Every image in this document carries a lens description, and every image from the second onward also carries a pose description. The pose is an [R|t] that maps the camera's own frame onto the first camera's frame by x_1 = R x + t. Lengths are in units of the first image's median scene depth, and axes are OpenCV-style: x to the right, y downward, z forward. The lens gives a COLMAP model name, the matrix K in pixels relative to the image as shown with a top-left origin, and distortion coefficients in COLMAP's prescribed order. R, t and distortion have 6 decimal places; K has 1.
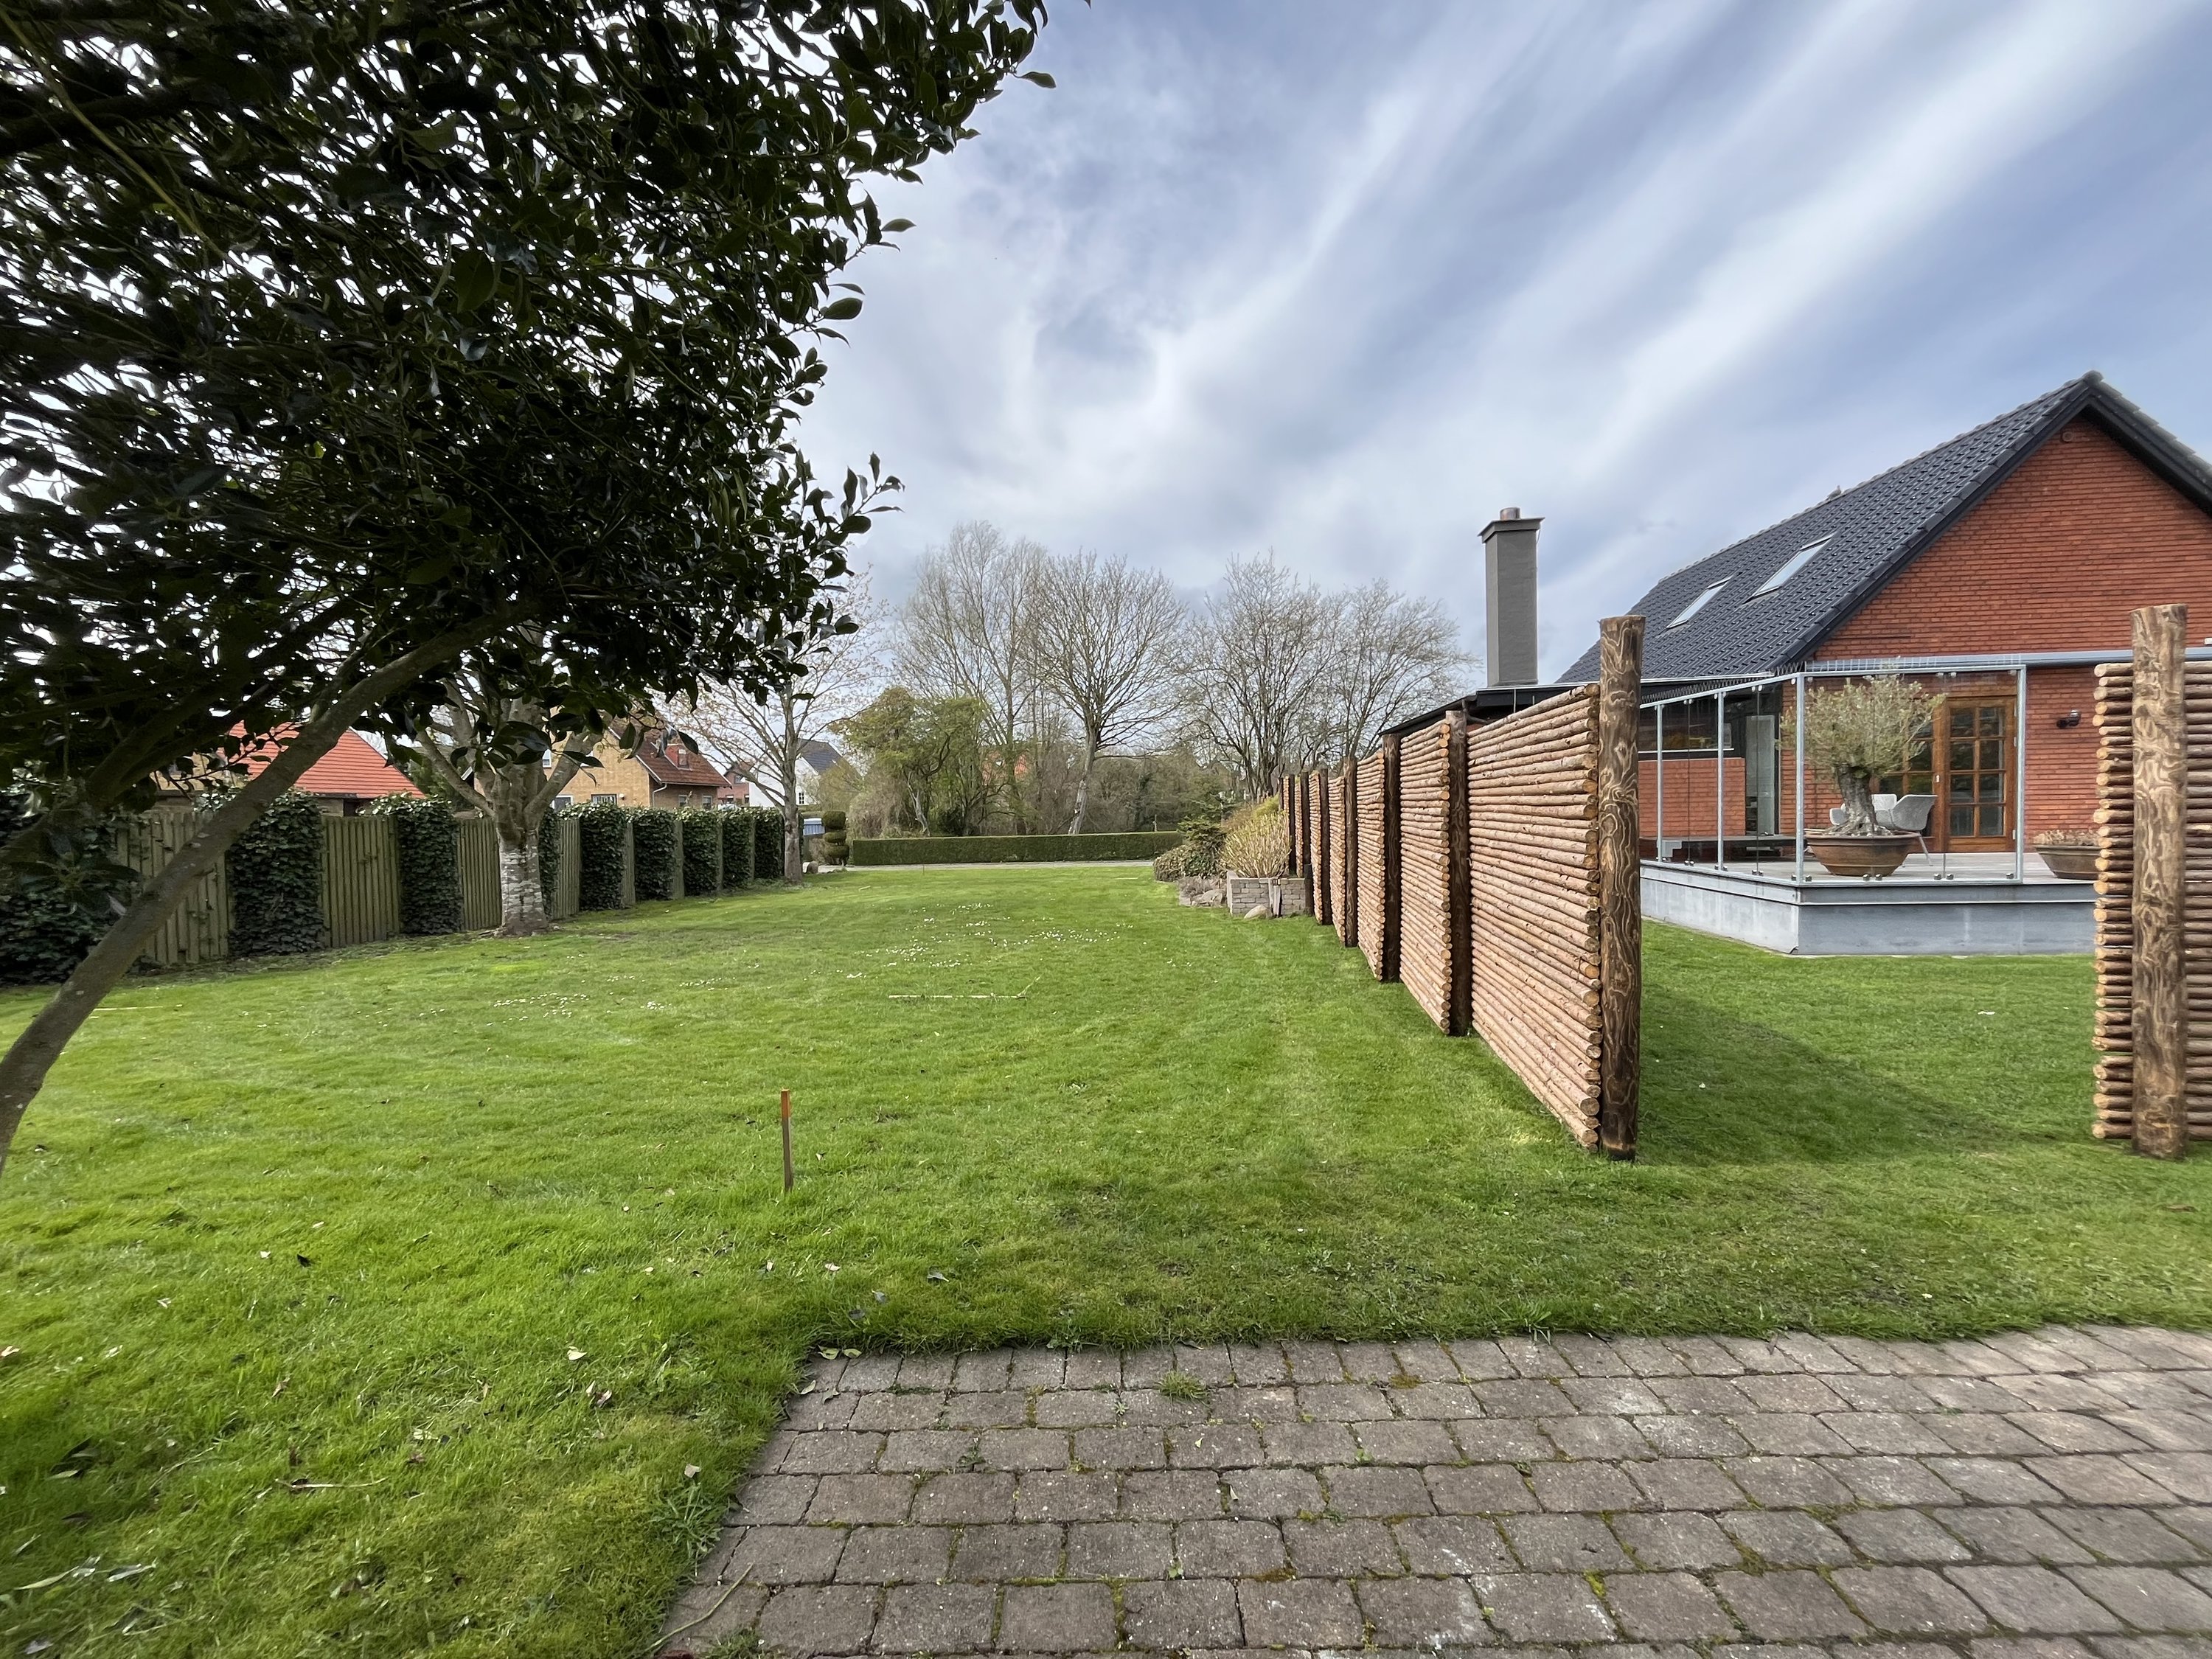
lens RADIAL K [[902.4, 0, 1105.3], [0, 902.4, 833.9], [0, 0, 1]] dist [-0.002295, -0.000173]
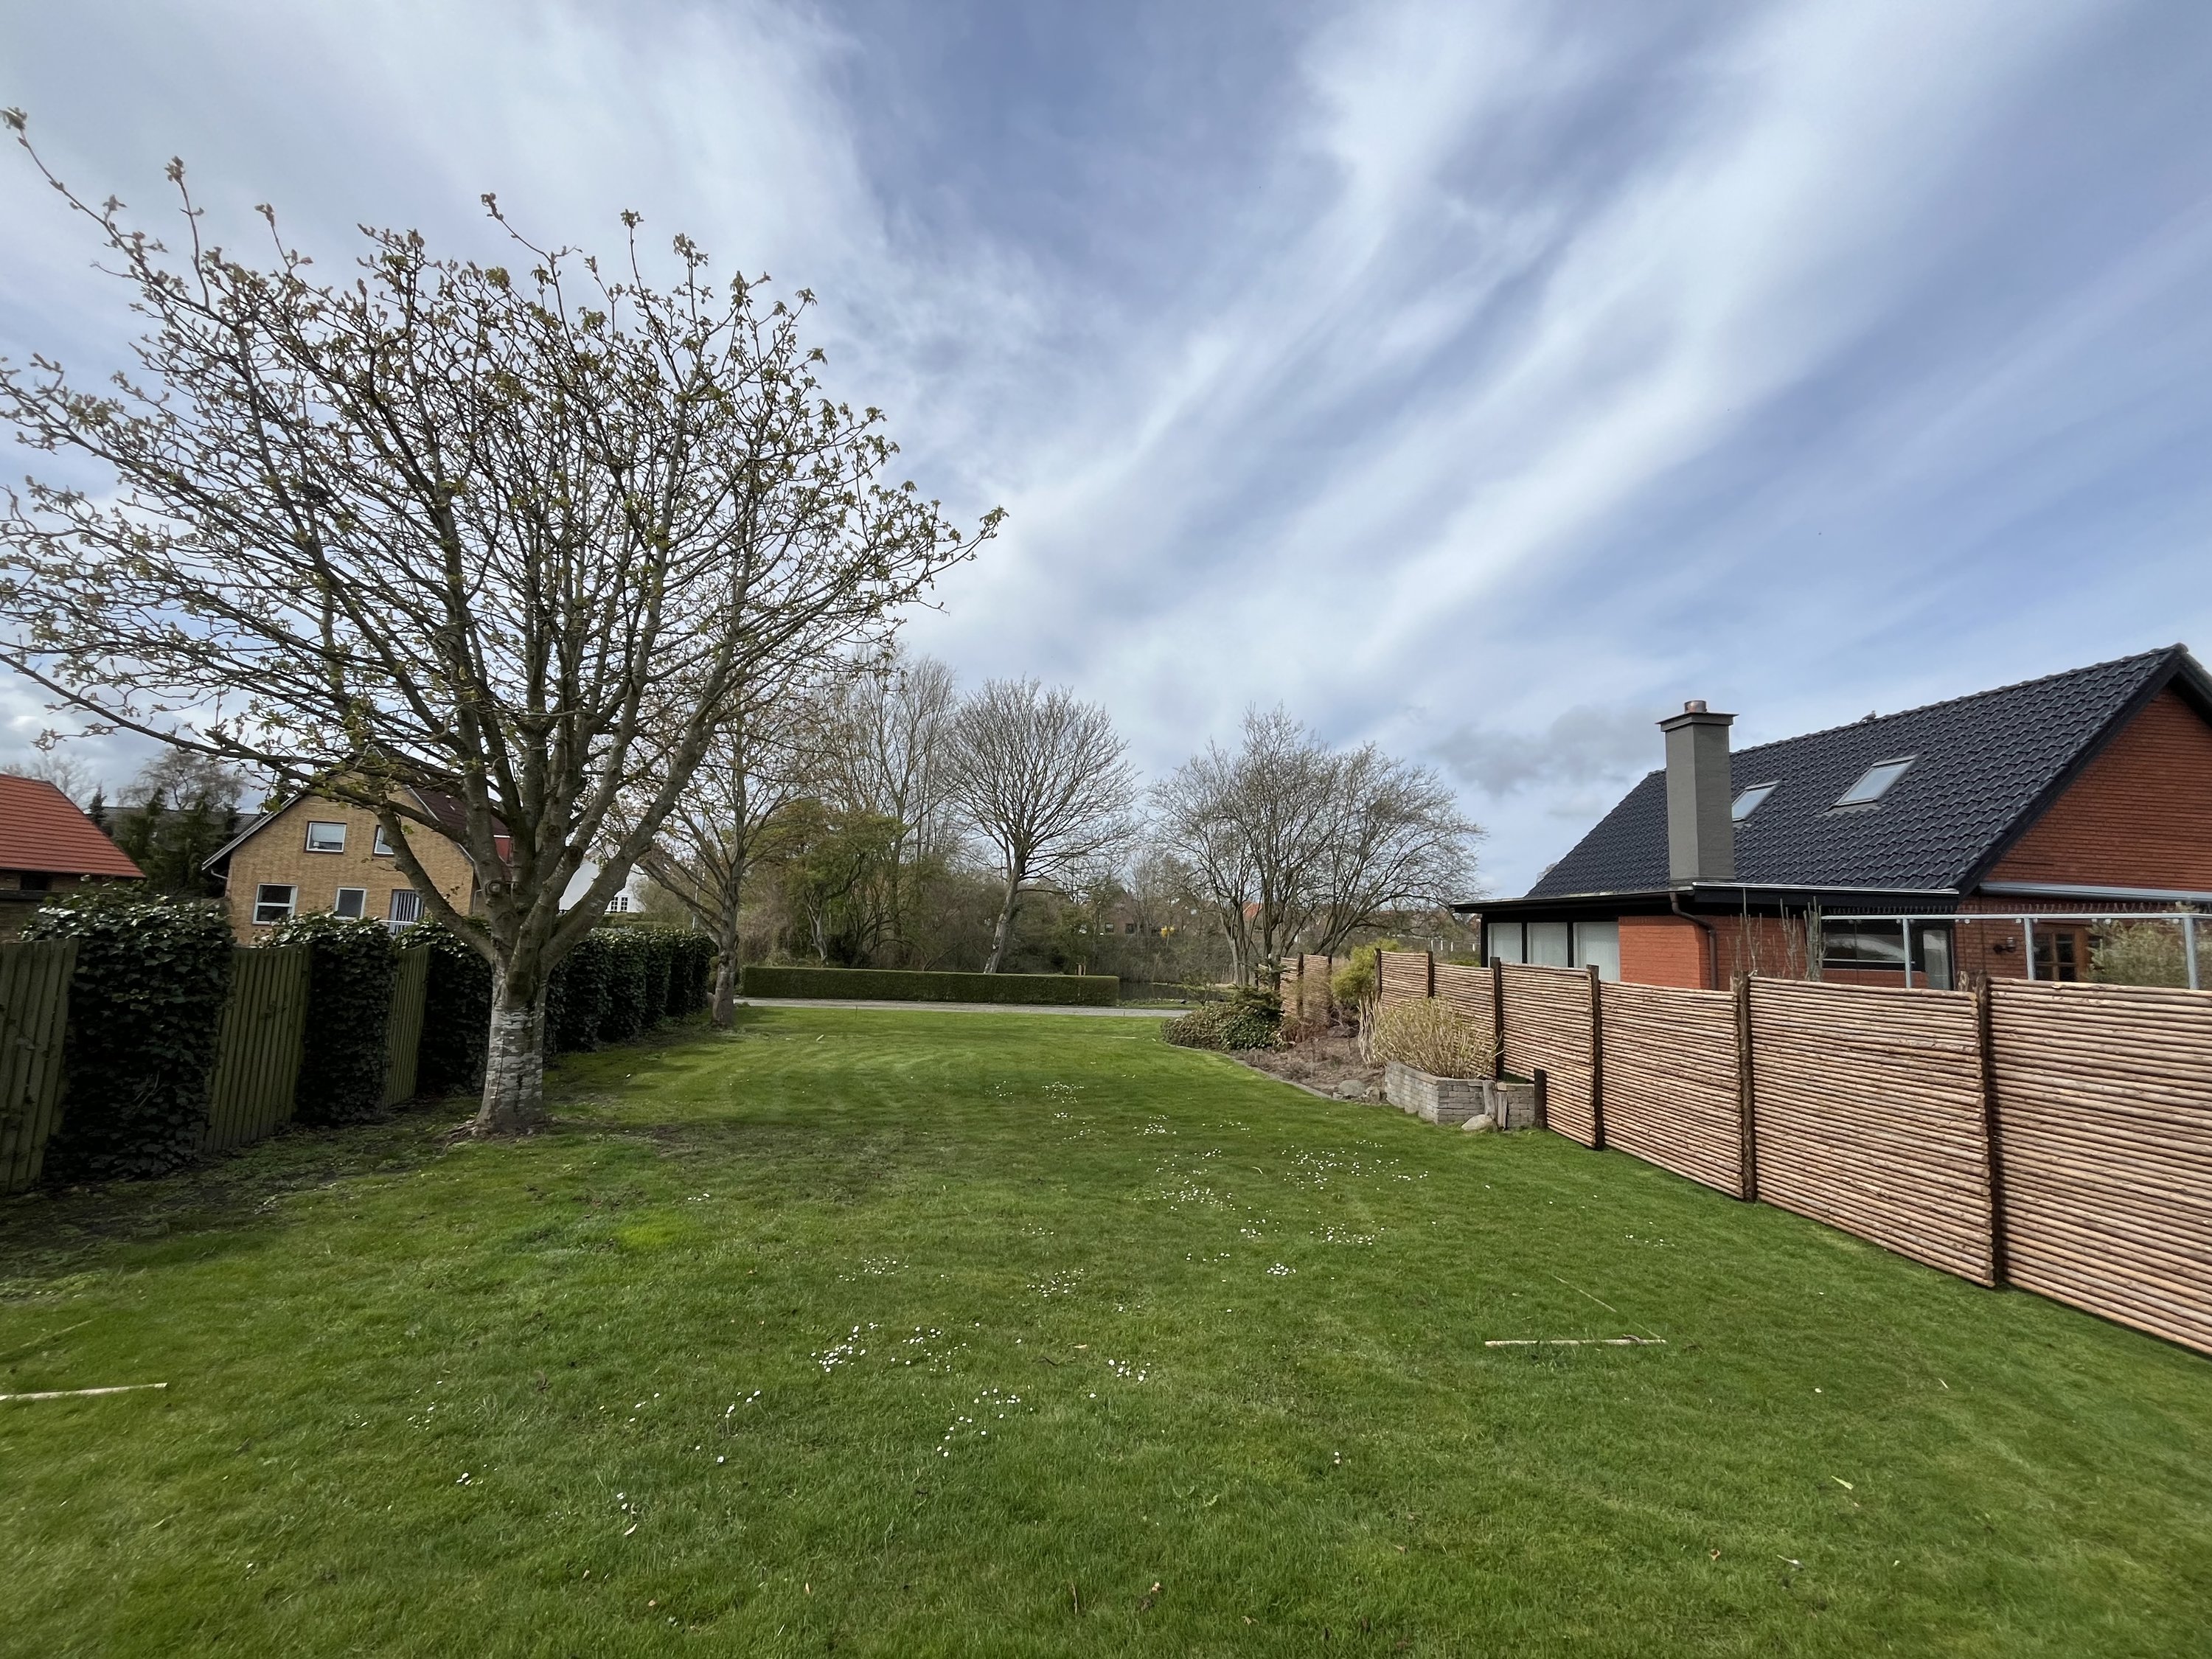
lens RADIAL K [[891.2, 0, 1106.0], [0, 891.2, 829.5], [0, 0, 1]] dist [-0.002912, -0.000459]
pose [[0.976825, 0.082853, 0.197352, -0.386691], [-0.053280, 0.987141, -0.150709, -0.043957], [-0.207301, 0.136701, 0.968679, 0.225666]]
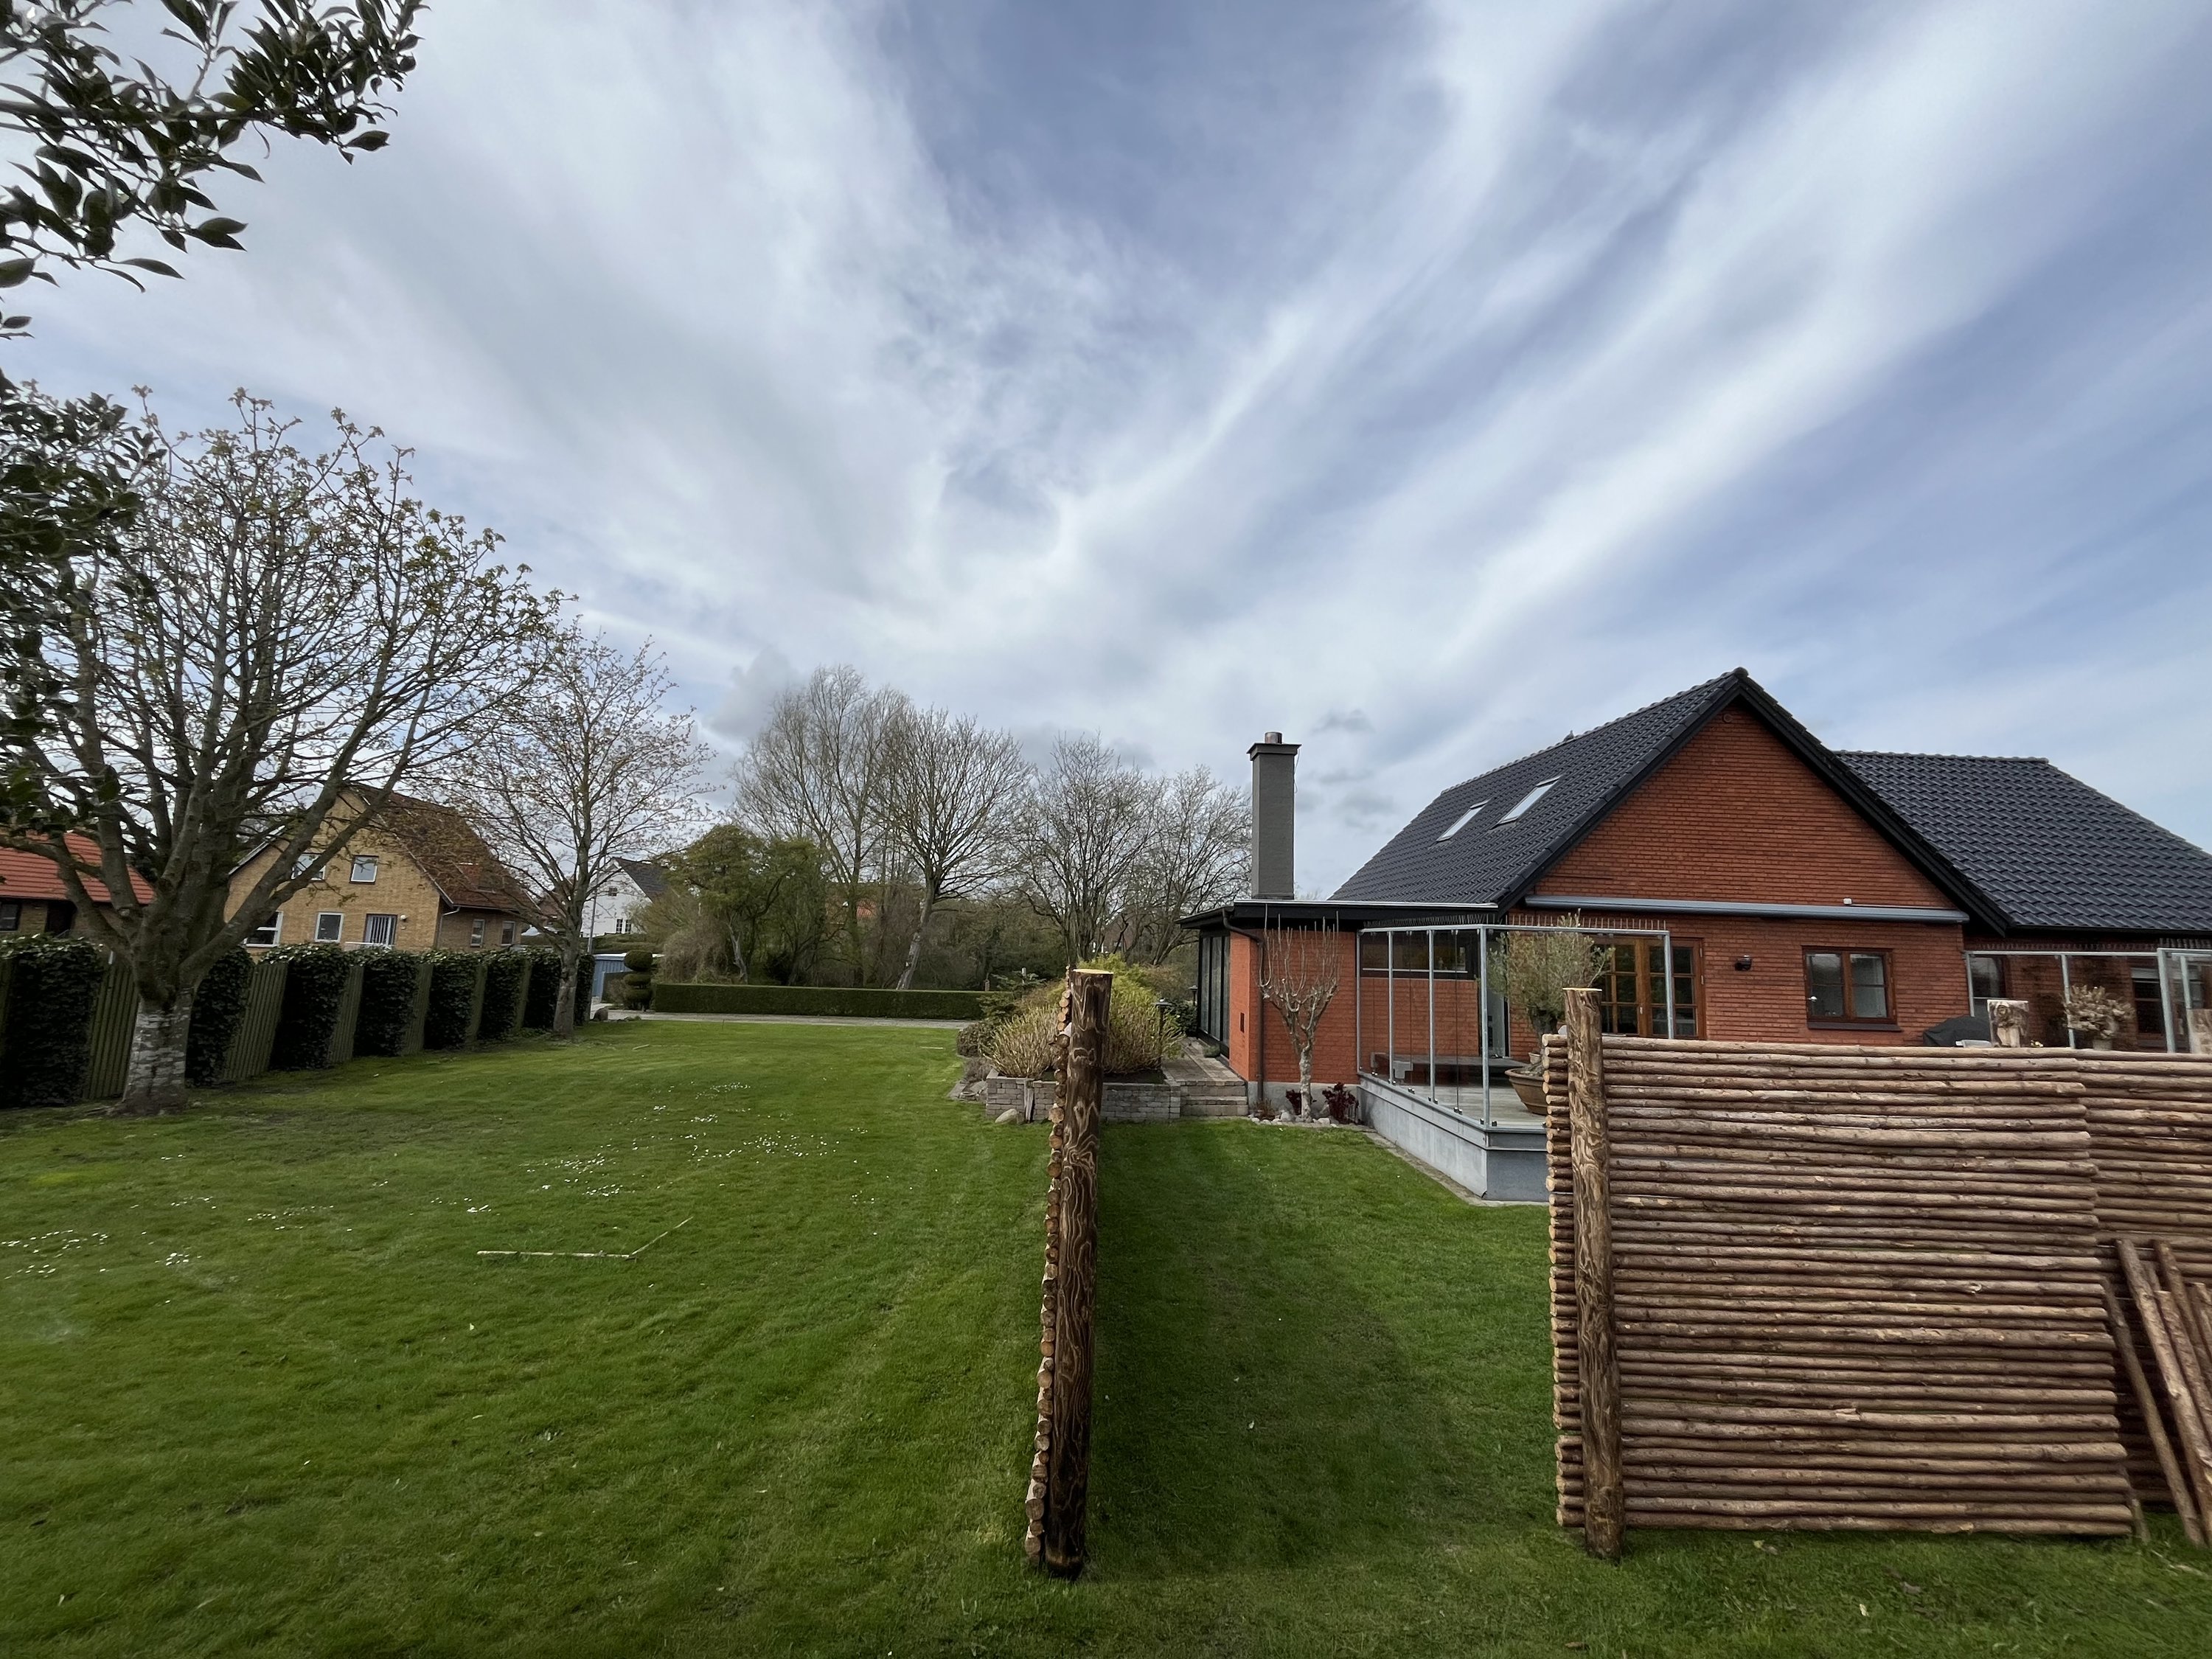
lens RADIAL K [[902.4, 0, 1105.3], [0, 902.4, 833.9], [0, 0, 1]] dist [-0.002295, -0.000173]
pose [[0.987775, 0.073594, 0.137420, 0.119567], [-0.051023, 0.985621, -0.161084, -0.062220], [-0.147298, 0.152103, 0.977327, -0.000243]]
